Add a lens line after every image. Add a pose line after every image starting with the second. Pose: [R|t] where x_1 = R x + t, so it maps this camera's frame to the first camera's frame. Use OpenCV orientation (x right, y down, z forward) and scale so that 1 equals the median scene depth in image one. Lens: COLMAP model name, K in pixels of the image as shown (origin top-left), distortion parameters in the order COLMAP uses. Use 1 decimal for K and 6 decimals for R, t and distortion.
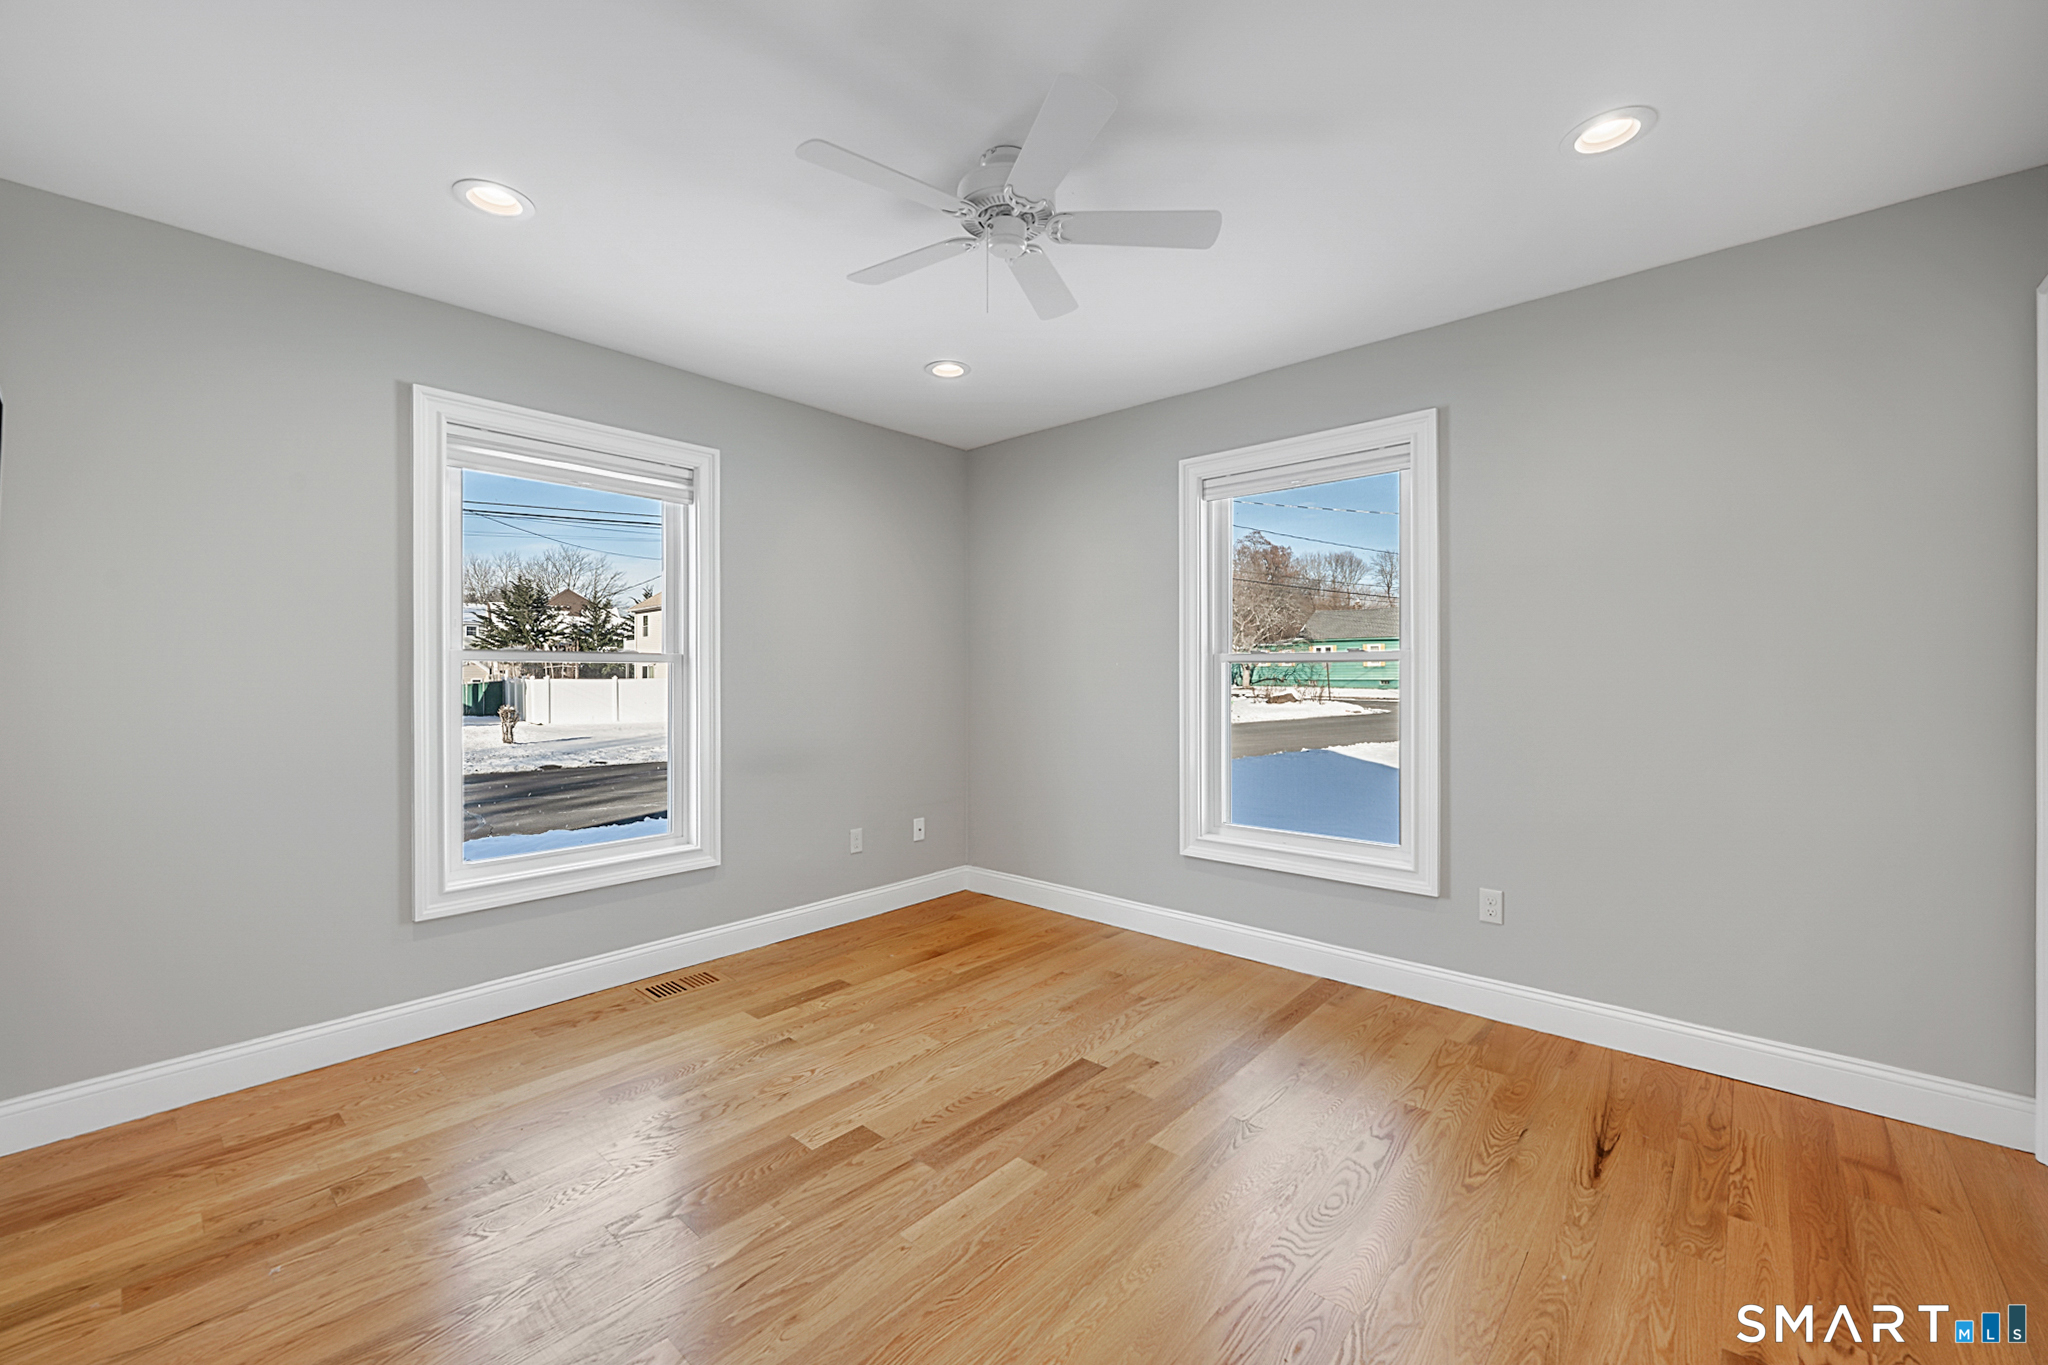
lens RADIAL K [[887.9, 0, 1018.1], [0, 887.9, 679.9], [0, 0, 1]] dist [-0.000437, -0.000239]
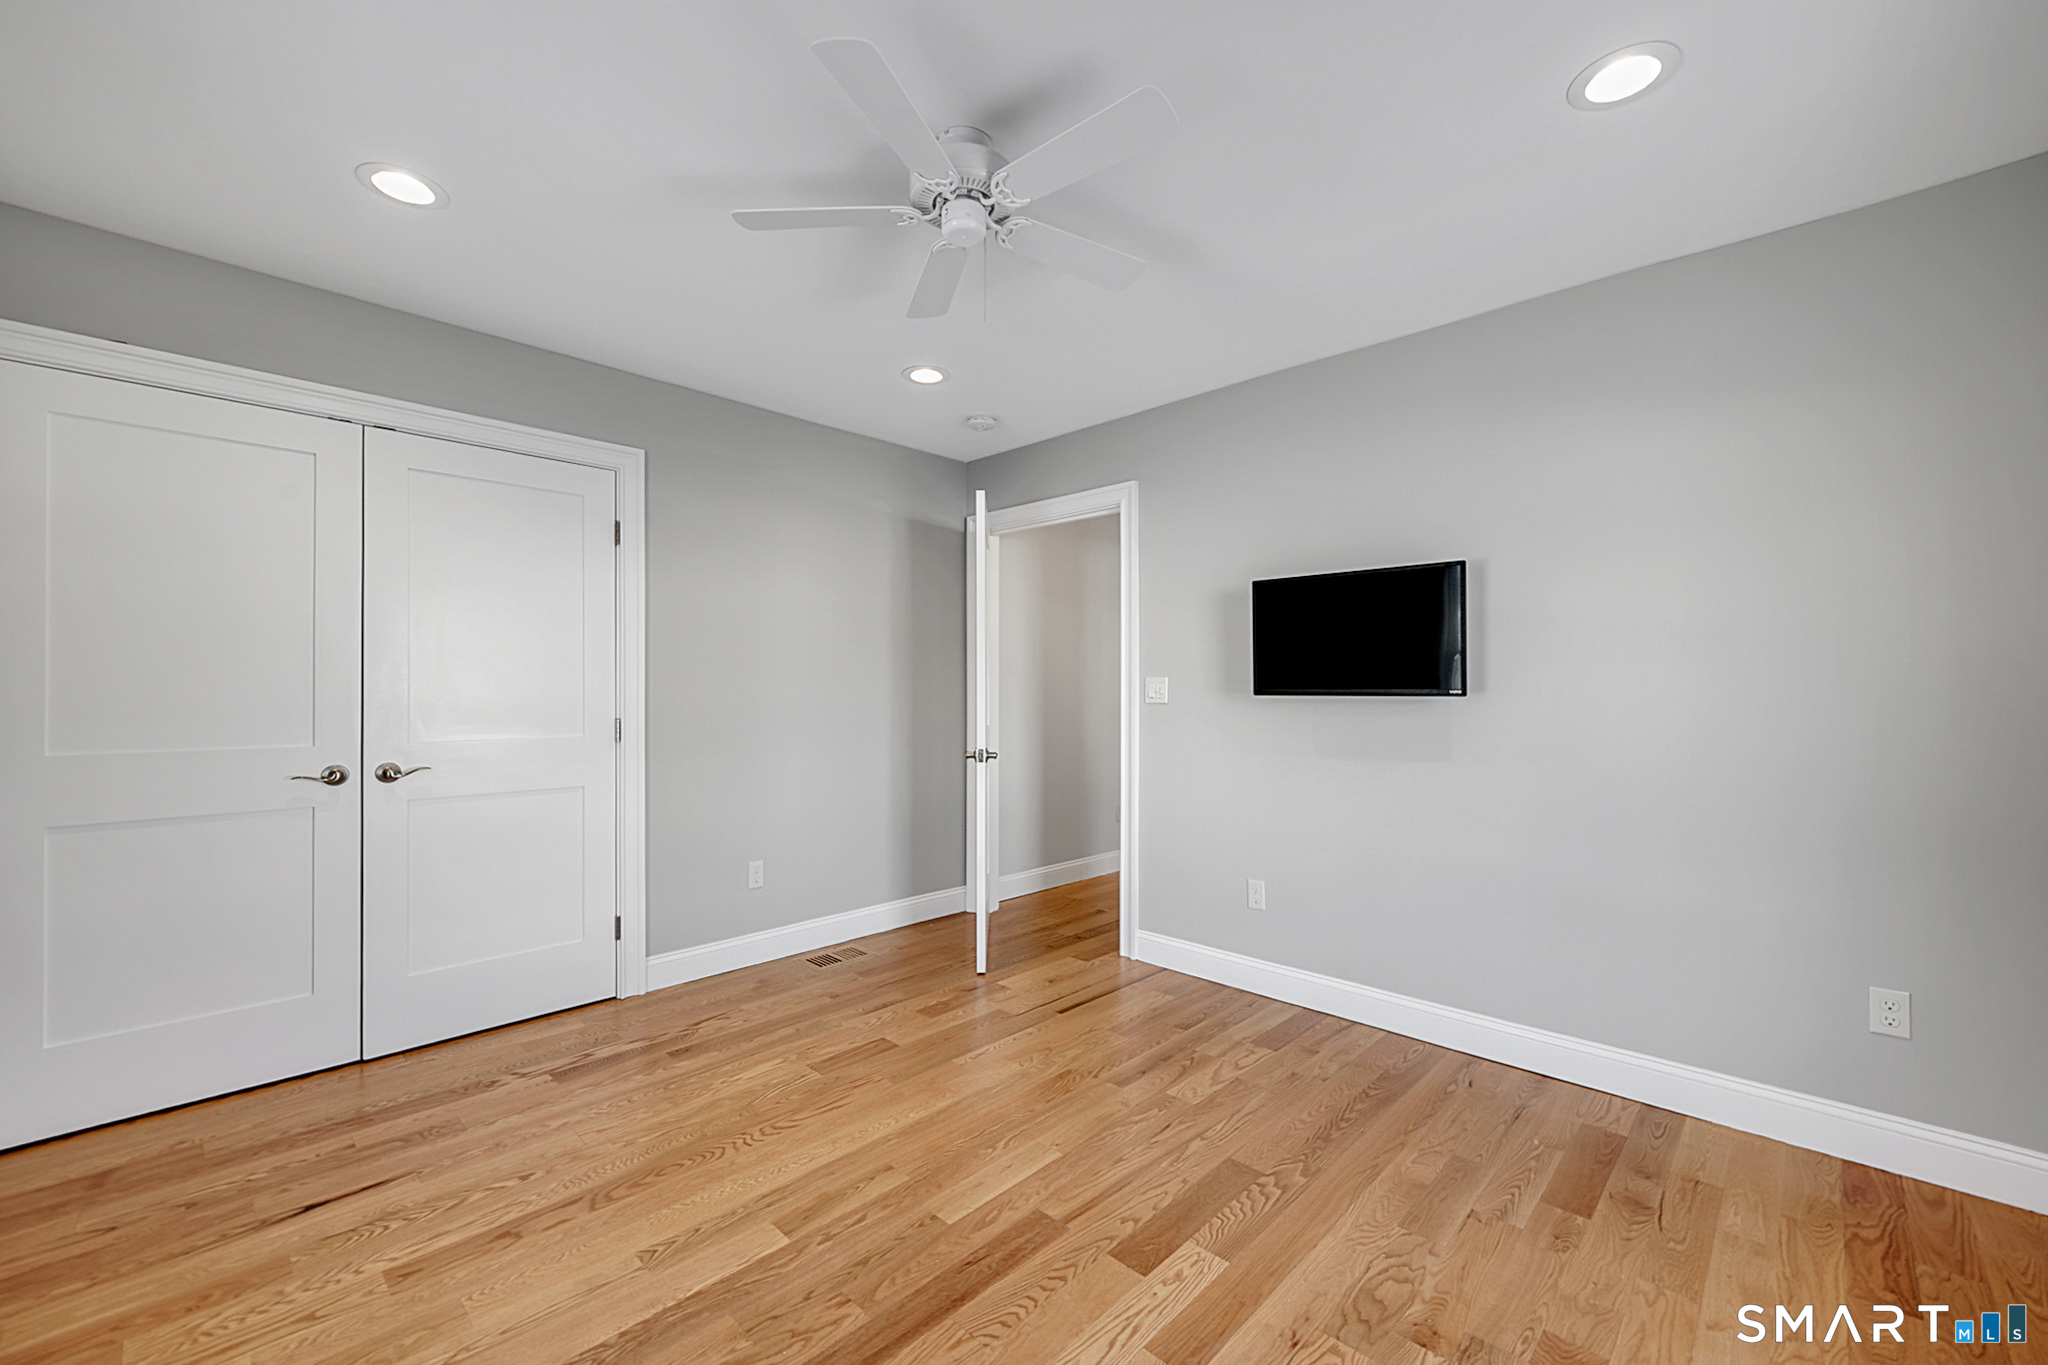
lens RADIAL K [[887.9, 0, 1022.6], [0, 887.9, 685.4], [0, 0, 1]] dist [-0.000437, -0.000239]
pose [[-0.999398, 0.001672, 0.034657, -0.105649], [0.001606, 0.999997, -0.001934, -0.002545], [-0.034660, -0.001877, -0.999397, 1.895681]]
